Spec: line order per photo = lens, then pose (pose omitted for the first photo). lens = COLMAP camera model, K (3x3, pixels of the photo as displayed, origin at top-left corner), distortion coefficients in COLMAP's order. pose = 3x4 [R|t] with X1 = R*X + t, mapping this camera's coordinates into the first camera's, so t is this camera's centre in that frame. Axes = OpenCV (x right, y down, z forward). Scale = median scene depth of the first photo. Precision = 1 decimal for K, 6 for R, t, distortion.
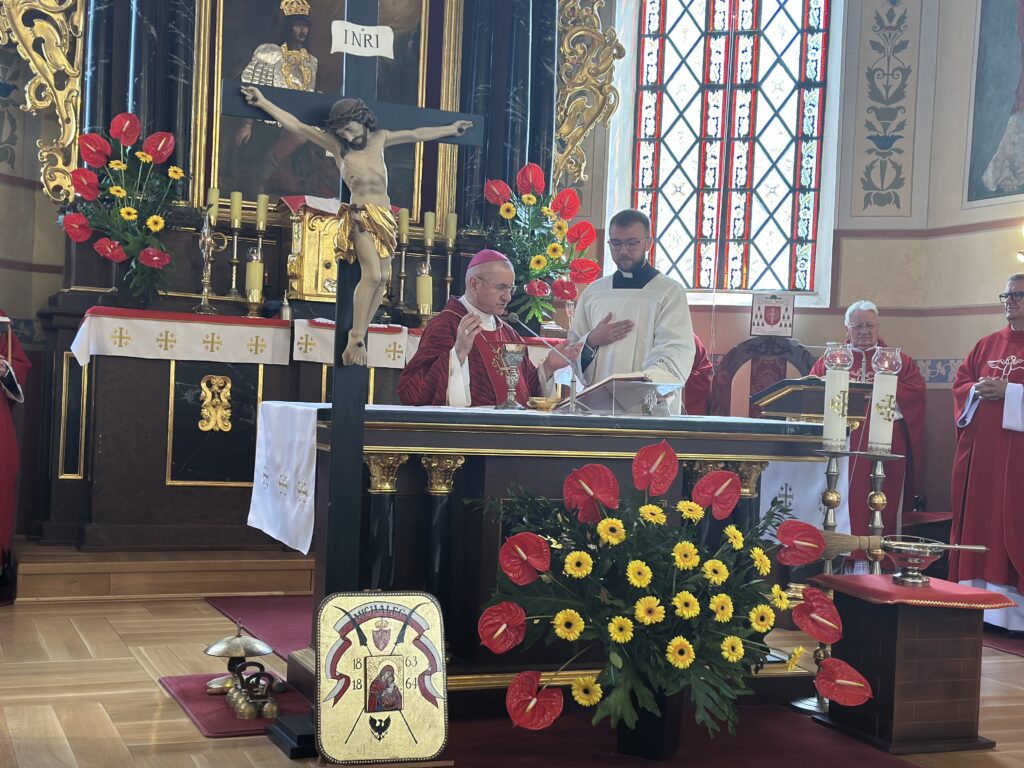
lens RADIAL K [[1425.7, 0, 505.2], [0, 1425.7, 402.2], [0, 0, 1]] dist [0.107369, 0.000000]
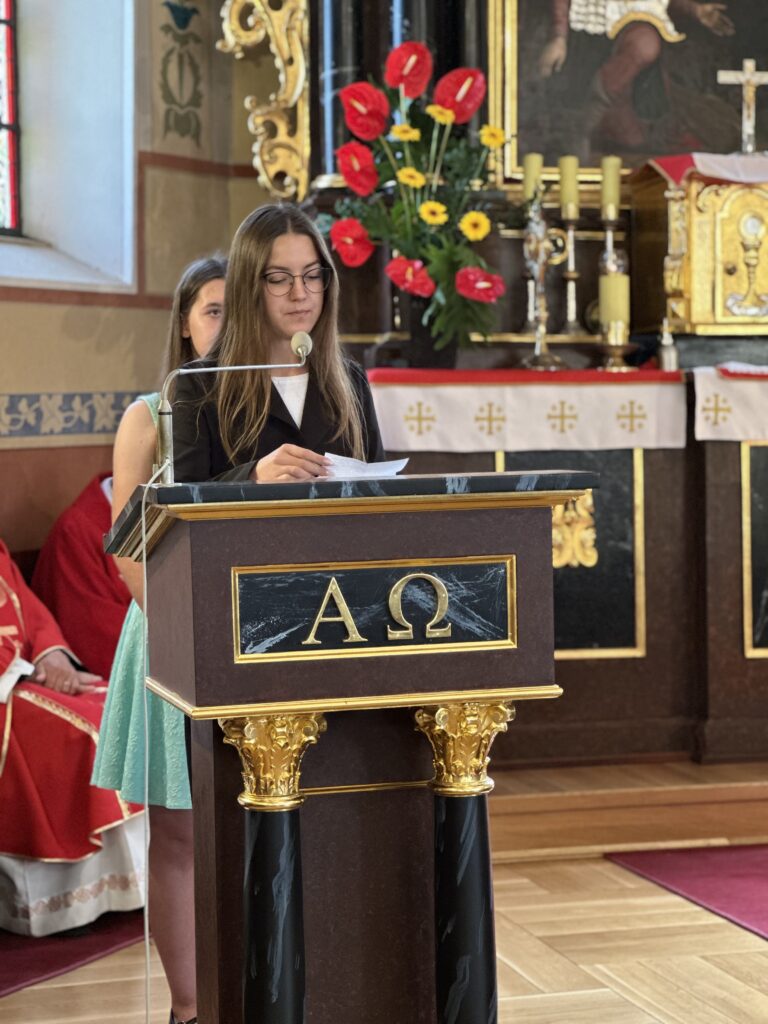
lens RADIAL K [[2282.5, 0, 385.4], [0, 2282.5, 501.8], [0, 0, 1]] dist [0.171526, 0.000000]
pose [[0.991496, -0.053180, -0.118773, -0.165260], [0.056823, 0.998006, 0.027492, -0.036817], [0.117074, -0.034007, 0.992541, 0.050526]]
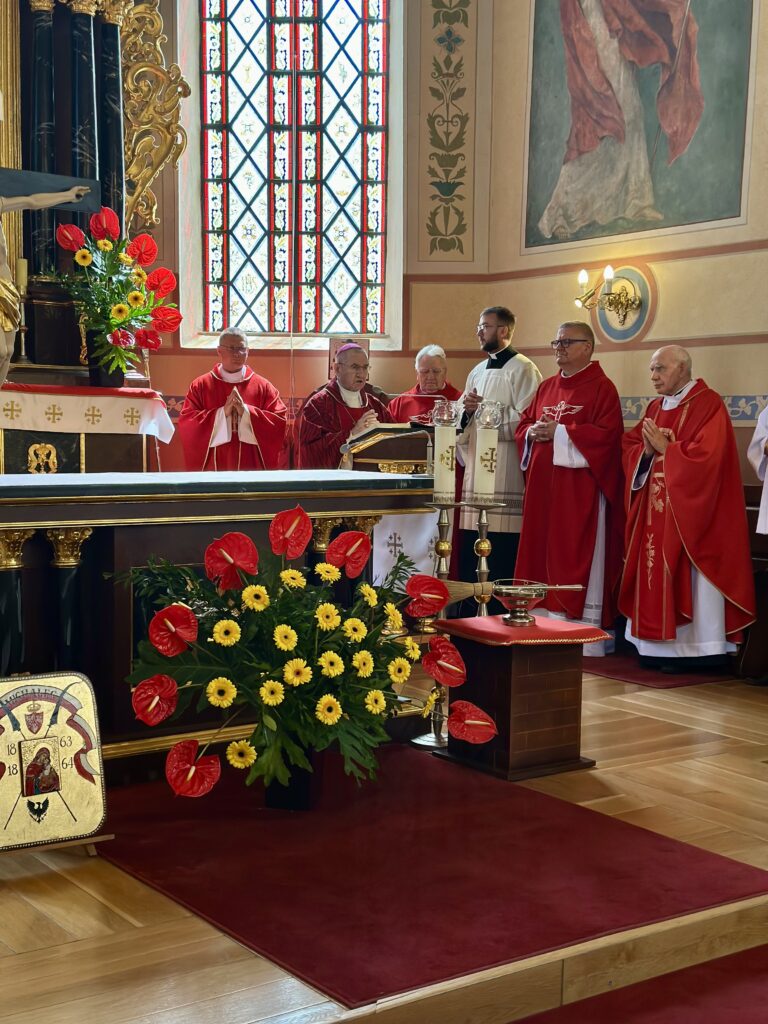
lens RADIAL K [[1425.7, 0, 388.8], [0, 1425.7, 532.6], [0, 0, 1]] dist [0.107369, 0.000000]
pose [[0.970919, -0.050526, 0.234017, -0.035743], [0.033401, 0.996504, 0.076571, -0.016147], [-0.237068, -0.066528, 0.969212, -0.007465]]
